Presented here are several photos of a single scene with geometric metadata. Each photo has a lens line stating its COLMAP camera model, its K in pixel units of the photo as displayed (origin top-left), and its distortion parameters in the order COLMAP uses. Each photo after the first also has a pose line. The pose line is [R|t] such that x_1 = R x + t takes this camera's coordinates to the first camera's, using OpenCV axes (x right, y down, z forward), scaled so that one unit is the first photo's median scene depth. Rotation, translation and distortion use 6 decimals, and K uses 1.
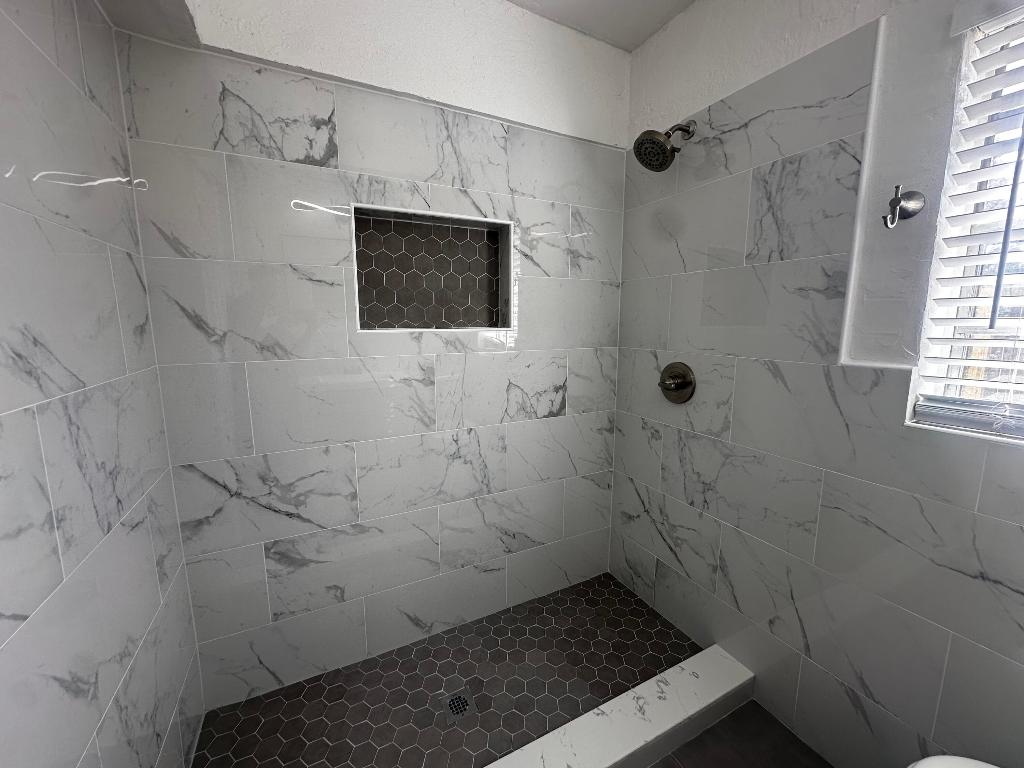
lens RADIAL K [[409.3, 0, 510.9], [0, 409.3, 383.7], [0, 0, 1]] dist [-0.004569, 0.000653]
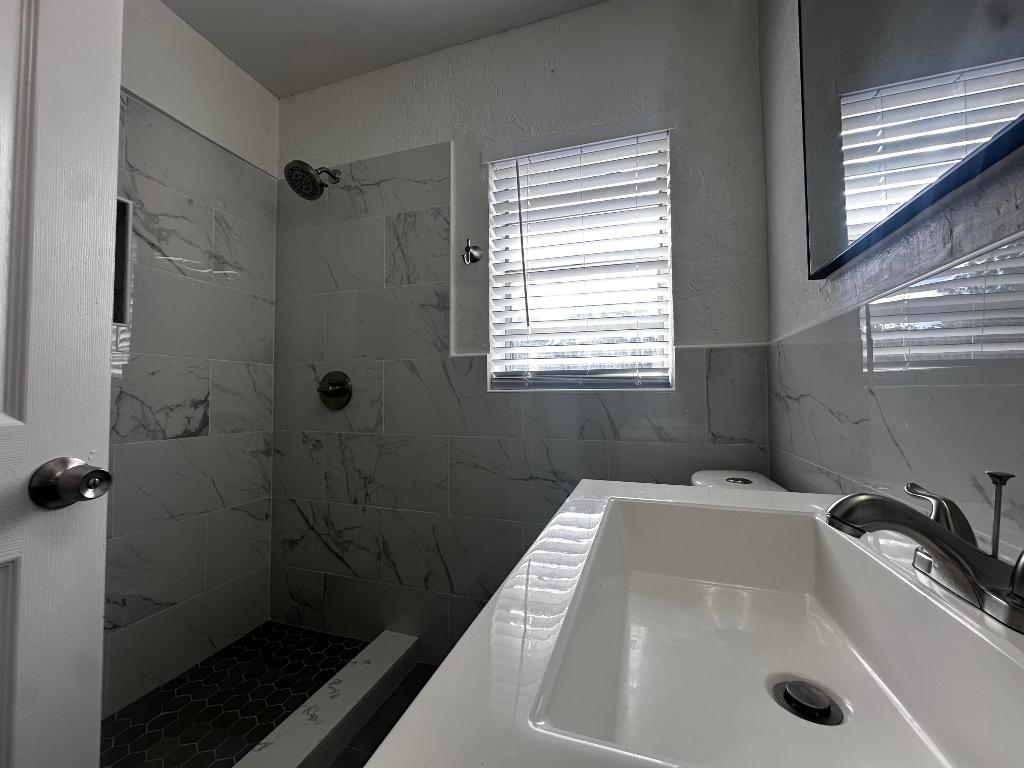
lens RADIAL K [[409.3, 0, 510.5], [0, 409.3, 383.4], [0, 0, 1]] dist [-0.004569, 0.000653]
pose [[0.711480, 0.020675, 0.702402, -0.024693], [0.109269, 0.984154, -0.139650, 0.197349], [-0.694159, 0.176109, 0.697946, -0.081417]]
